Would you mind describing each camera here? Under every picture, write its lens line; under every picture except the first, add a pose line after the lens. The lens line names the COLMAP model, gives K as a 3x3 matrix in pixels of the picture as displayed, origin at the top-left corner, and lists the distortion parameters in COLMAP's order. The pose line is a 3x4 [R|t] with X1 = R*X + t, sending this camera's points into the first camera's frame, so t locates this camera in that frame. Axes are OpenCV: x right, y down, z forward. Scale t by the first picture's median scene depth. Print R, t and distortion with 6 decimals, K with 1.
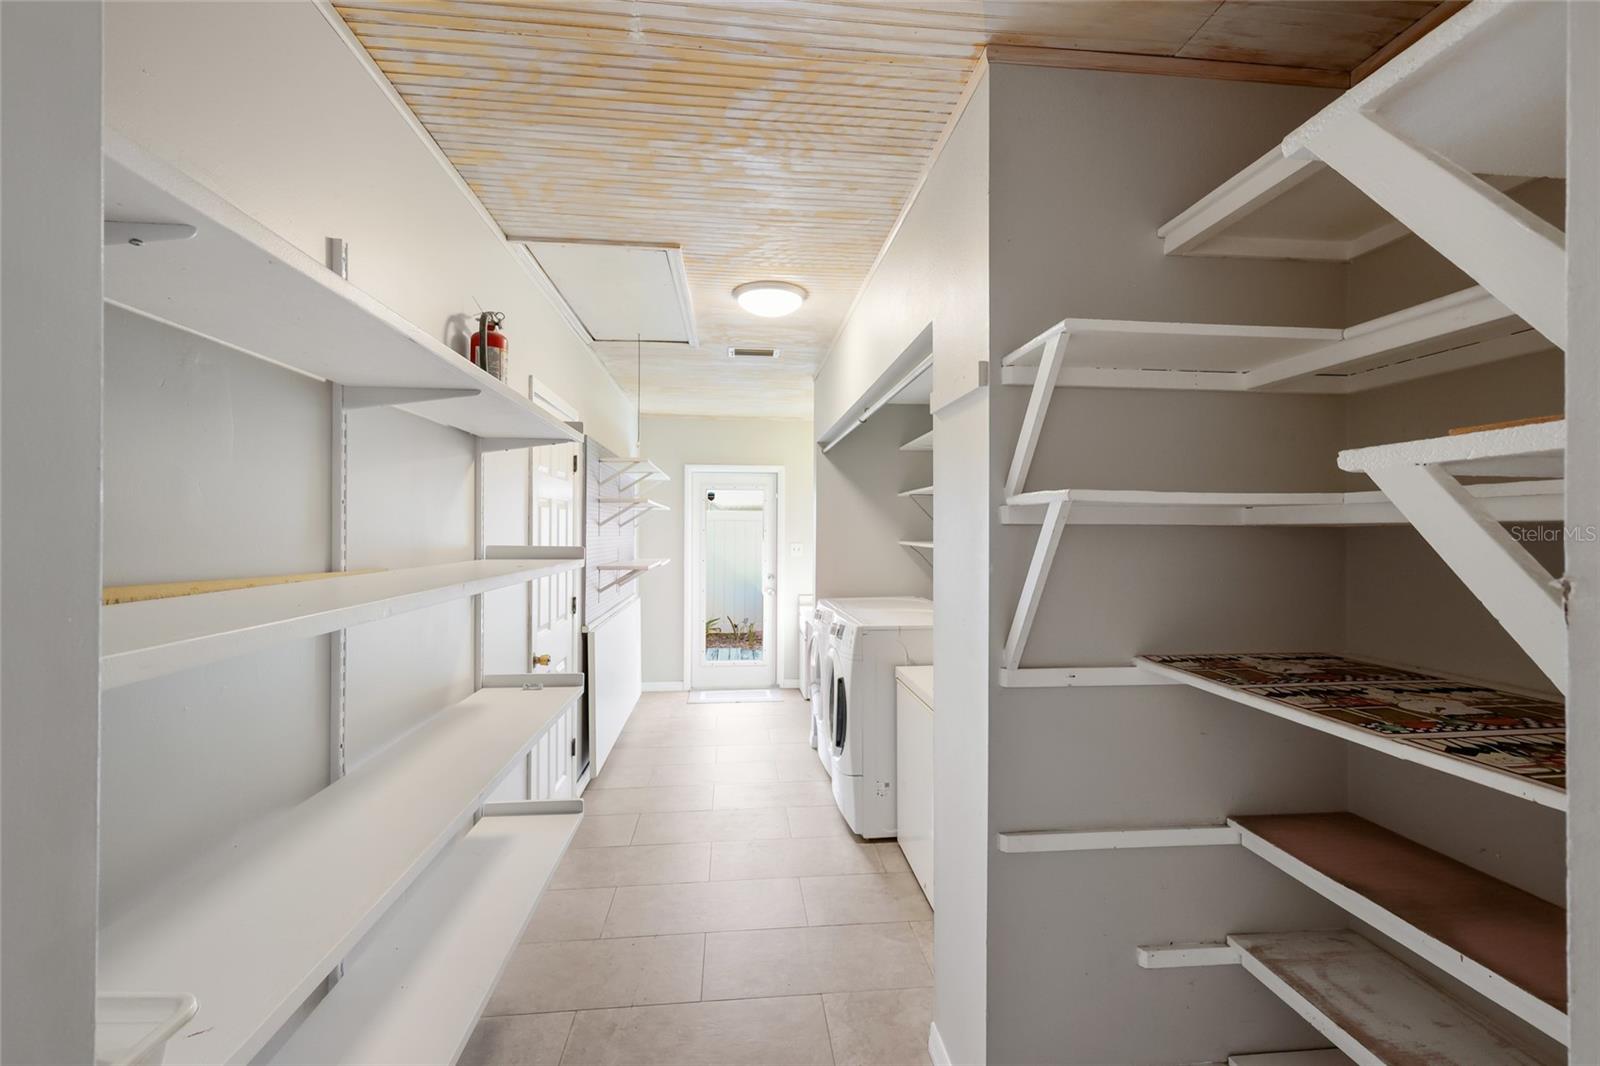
lens RADIAL K [[694.1, 0, 798.8], [0, 694.1, 542.9], [0, 0, 1]] dist [0.001693, 0.000374]
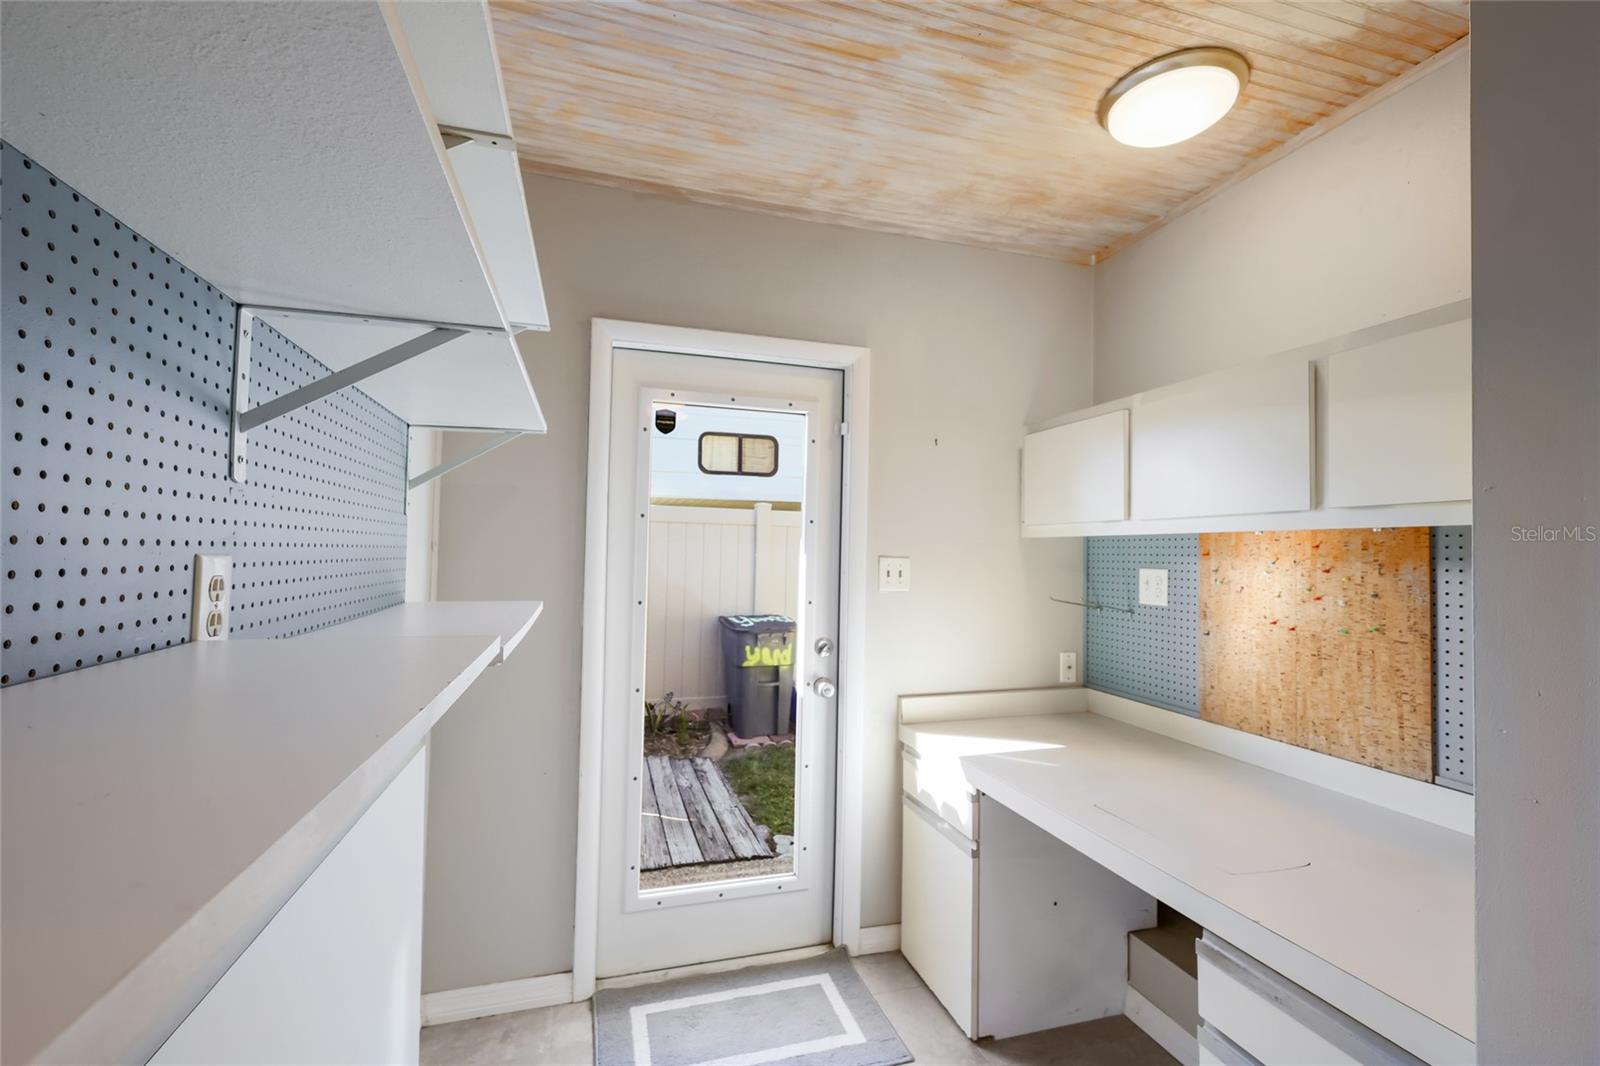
lens RADIAL K [[694.1, 0, 798.8], [0, 694.1, 542.9], [0, 0, 1]] dist [0.001693, 0.000374]
pose [[0.980815, 0.018129, 0.194097, -0.127232], [-0.013960, 0.999642, -0.022828, 0.001901], [-0.194441, 0.019681, 0.980717, 0.641615]]
